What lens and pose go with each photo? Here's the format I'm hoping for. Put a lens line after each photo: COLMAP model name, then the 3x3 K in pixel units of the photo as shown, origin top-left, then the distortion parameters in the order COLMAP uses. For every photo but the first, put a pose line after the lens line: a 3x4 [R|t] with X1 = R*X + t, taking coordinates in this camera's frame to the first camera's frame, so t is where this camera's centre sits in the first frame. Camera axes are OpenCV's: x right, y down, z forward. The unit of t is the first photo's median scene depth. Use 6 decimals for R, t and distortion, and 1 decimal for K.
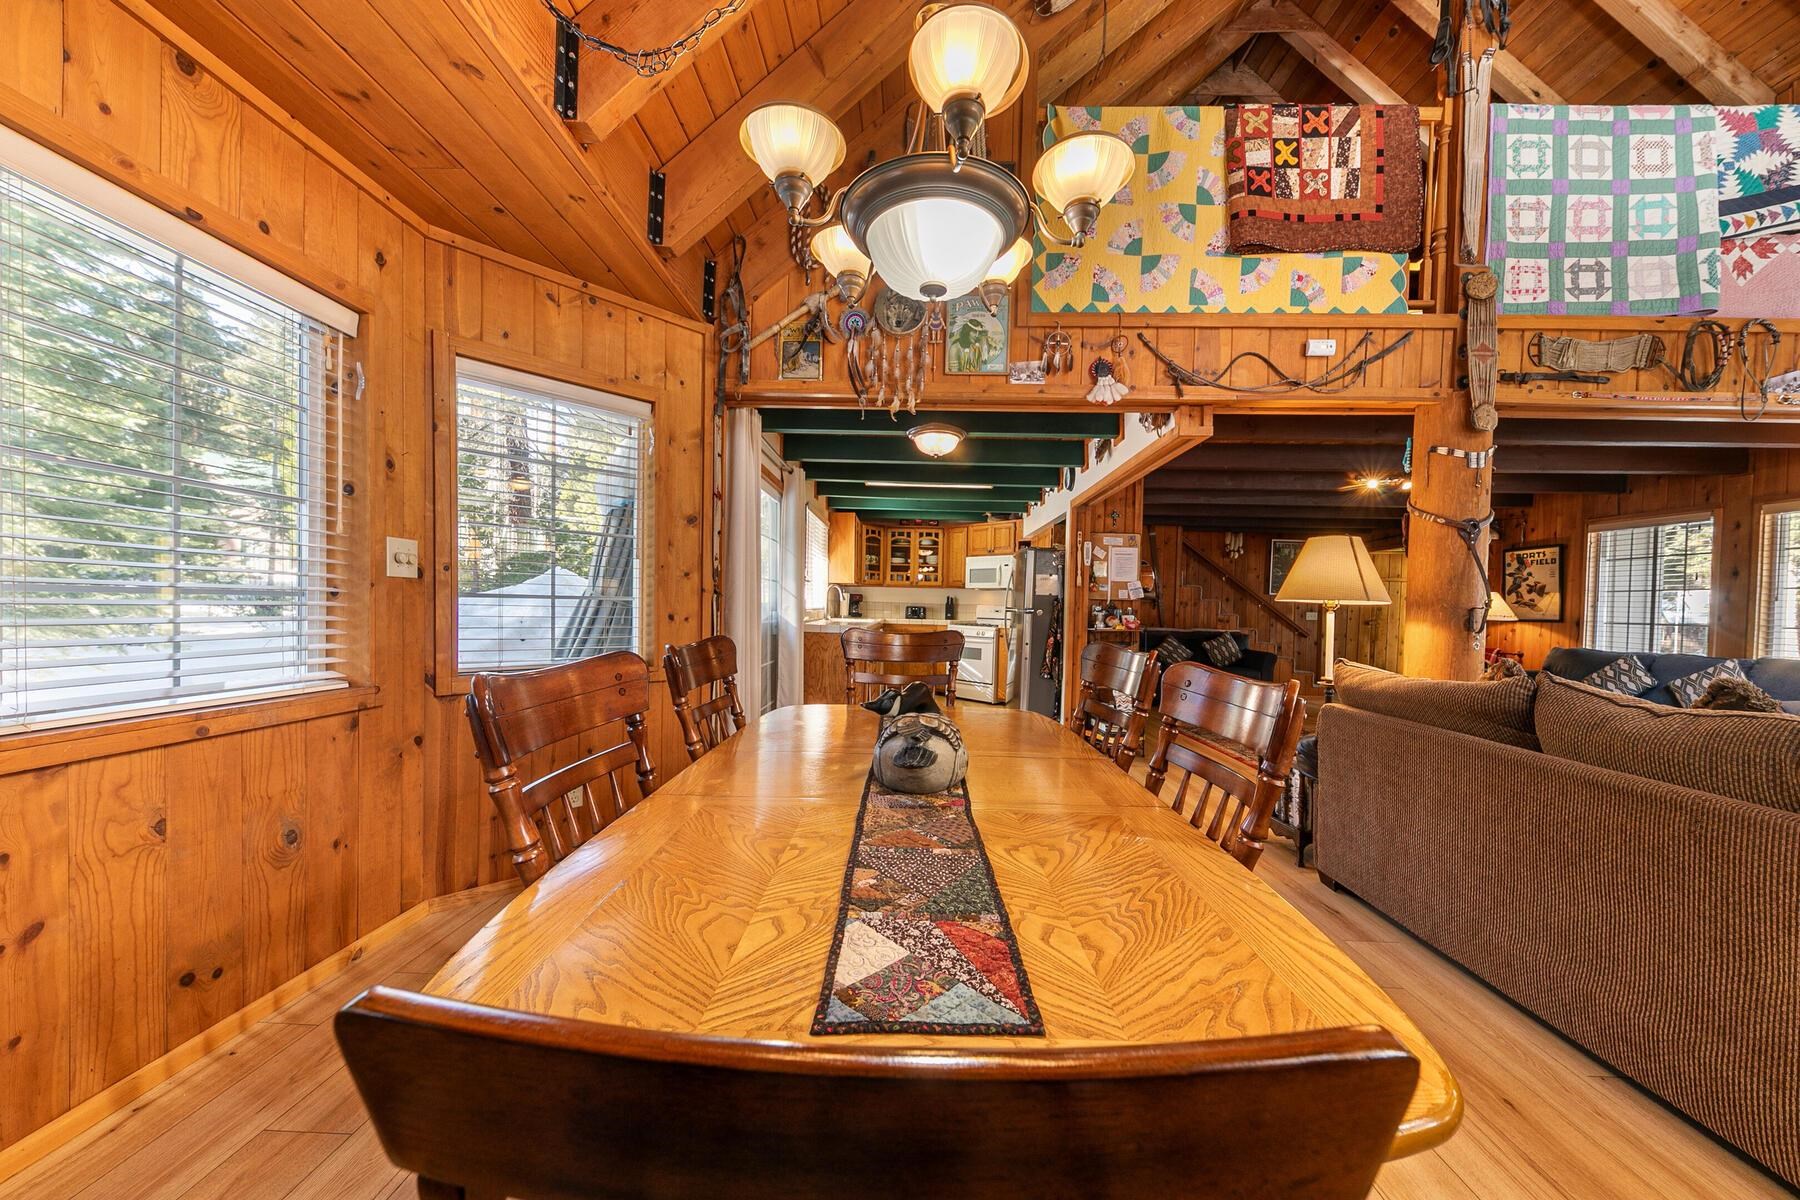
lens RADIAL K [[623.6, 0, 895.4], [0, 623.6, 620.5], [0, 0, 1]] dist [0.000811, -0.002642]
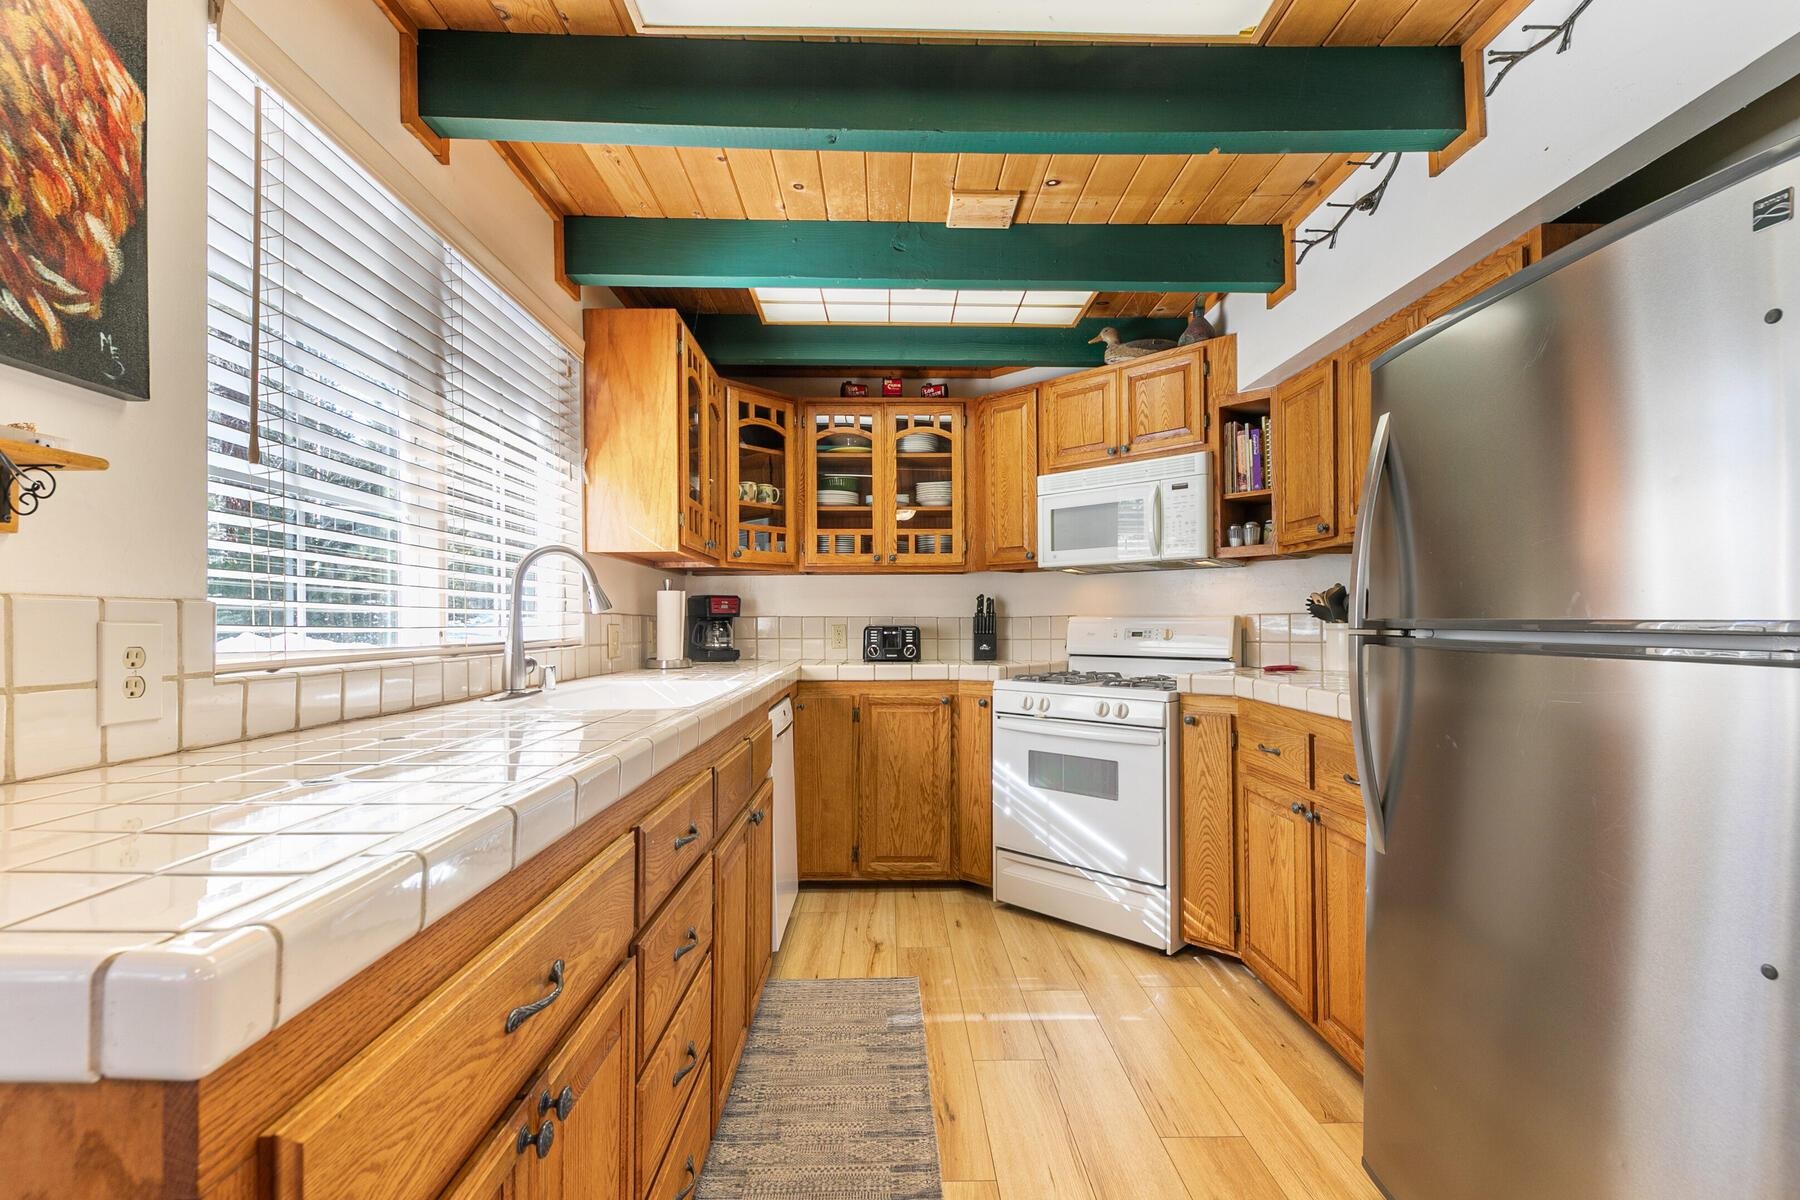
lens RADIAL K [[626.2, 0, 900.1], [0, 626.2, 606.7], [0, 0, 1]] dist [0.002222, -0.002385]
pose [[0.997658, -0.024146, 0.063992, 0.015532], [0.027450, 0.998308, -0.051268, -0.015673], [-0.062646, 0.052905, 0.996633, 0.659632]]
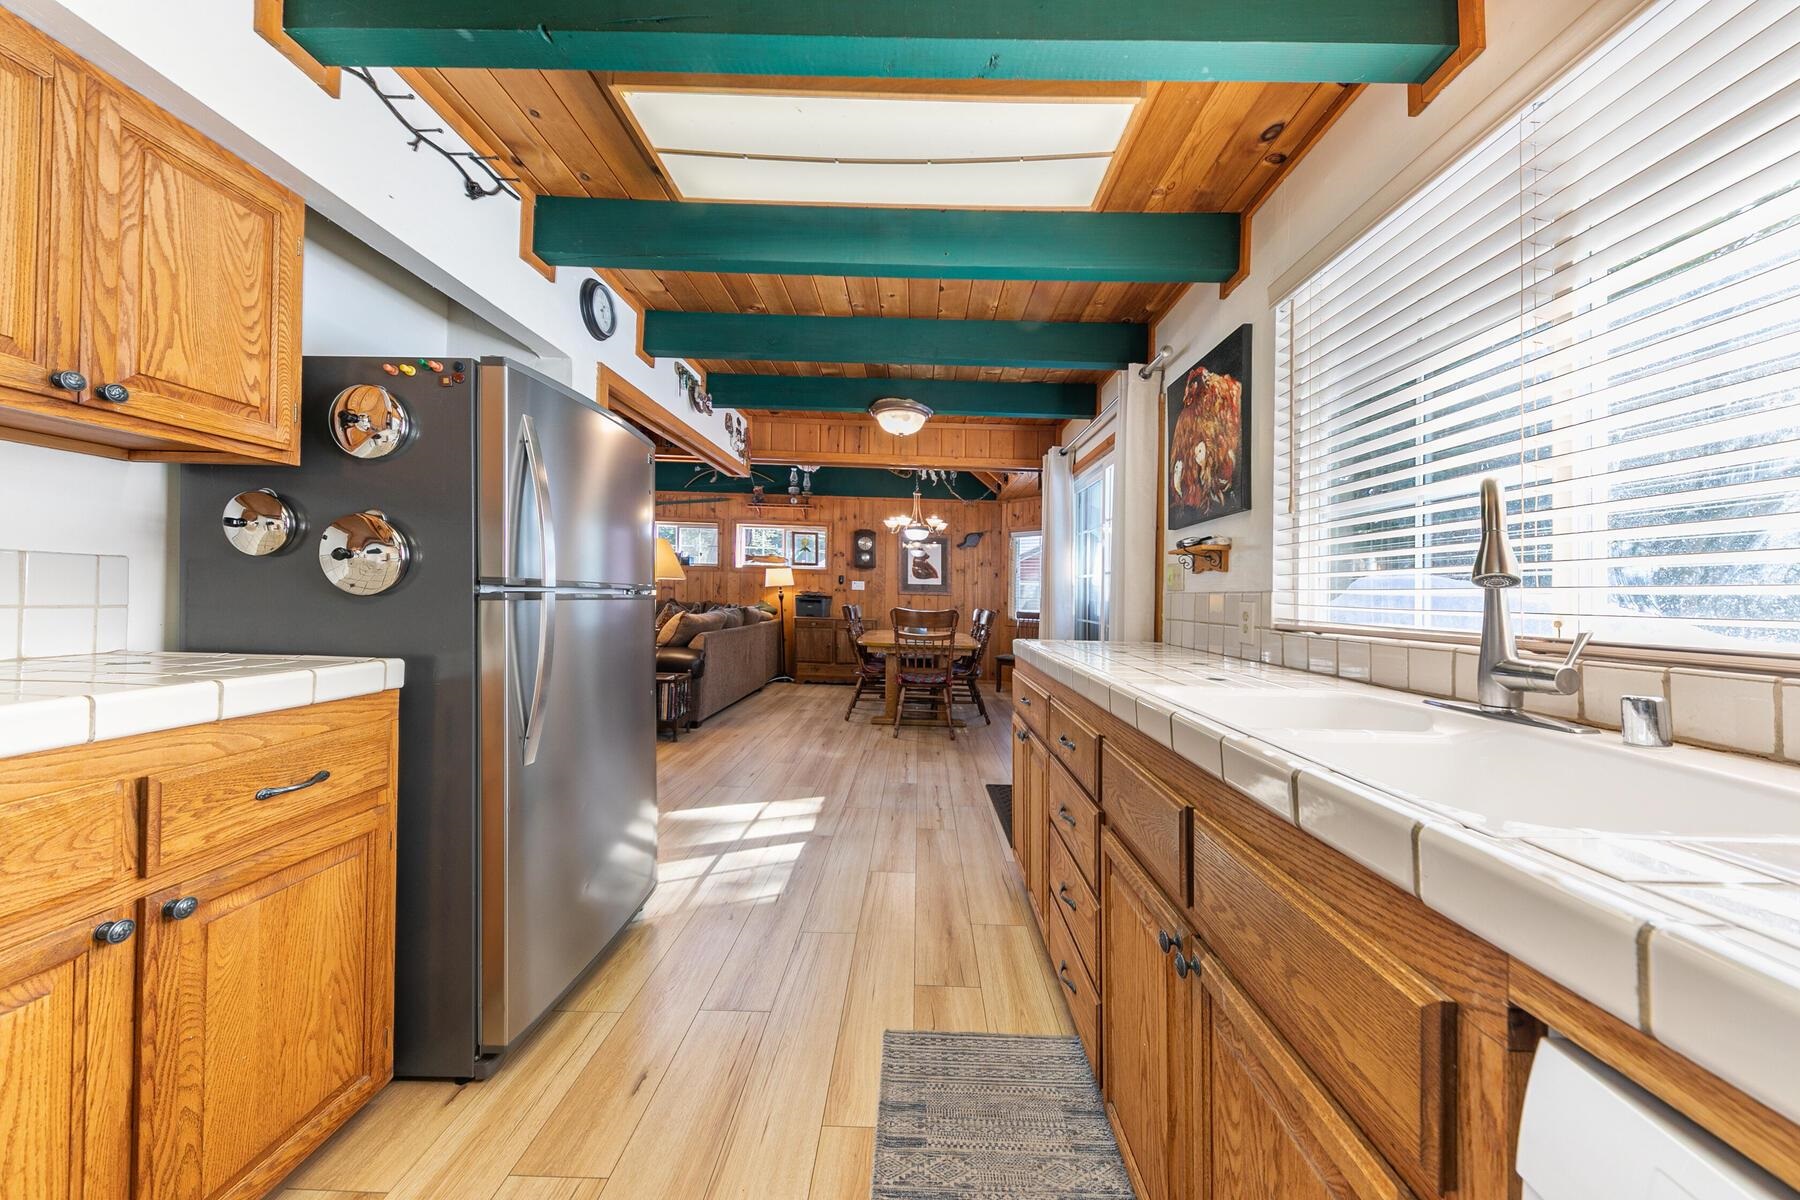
lens RADIAL K [[640.2, 0, 910.0], [0, 640.2, 597.2], [0, 0, 1]] dist [0.000674, 0.000005]
pose [[-0.998060, -0.054354, -0.030348, 0.049290], [-0.055104, 0.998182, 0.024437, -0.025630], [0.028965, 0.026062, -0.999241, 1.187383]]
